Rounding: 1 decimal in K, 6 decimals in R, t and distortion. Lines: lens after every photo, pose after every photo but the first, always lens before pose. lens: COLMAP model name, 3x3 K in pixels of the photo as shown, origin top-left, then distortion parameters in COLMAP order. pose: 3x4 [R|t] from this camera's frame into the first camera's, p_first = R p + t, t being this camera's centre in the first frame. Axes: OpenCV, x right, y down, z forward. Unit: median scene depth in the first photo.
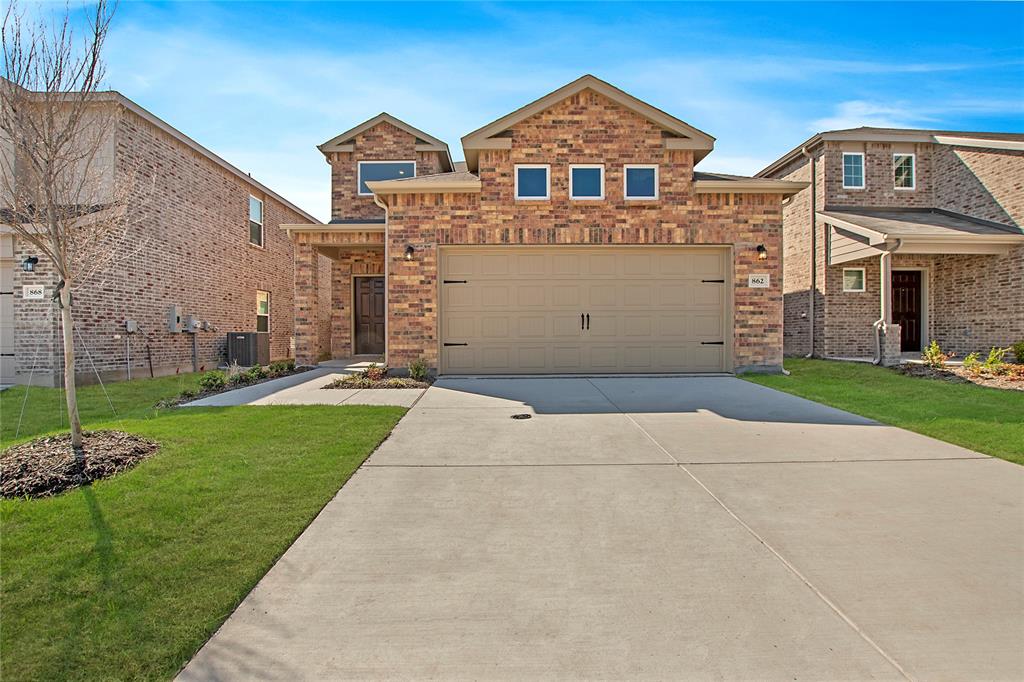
lens RADIAL K [[424.2, 0, 512.0], [0, 424.2, 341.0], [0, 0, 1]] dist [-0.022003, 0.000083]
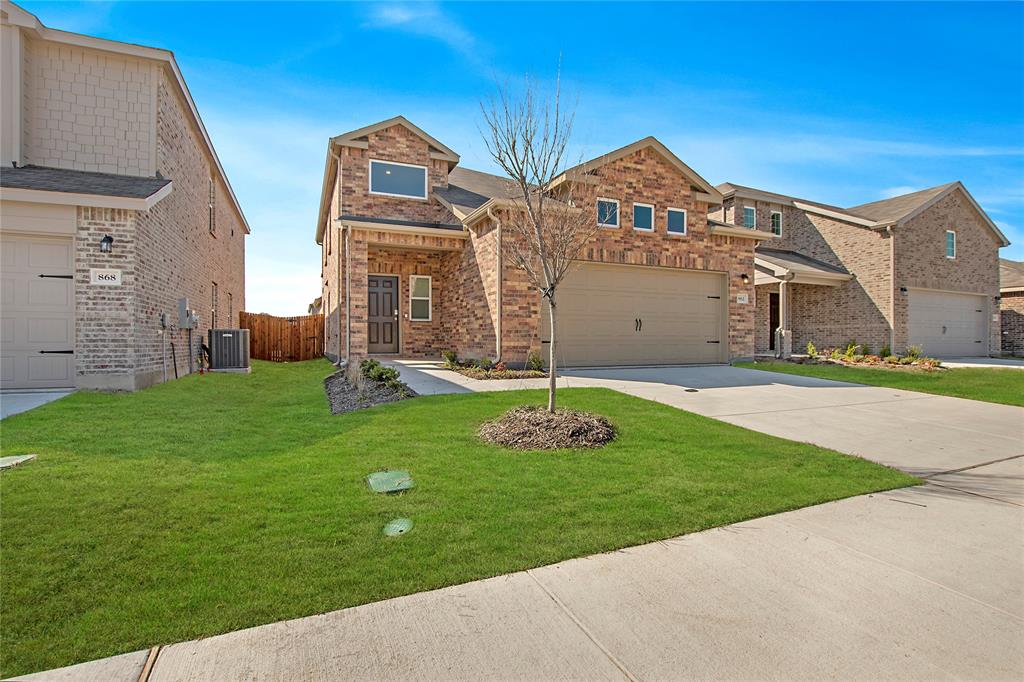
lens RADIAL K [[424.2, 0, 512.0], [0, 424.2, 341.0], [0, 0, 1]] dist [-0.022003, 0.000083]
pose [[0.939583, 0.005744, 0.342272, -0.643084], [-0.003441, 0.999967, -0.007334, 0.014436], [-0.342303, 0.005713, 0.939572, -0.077427]]
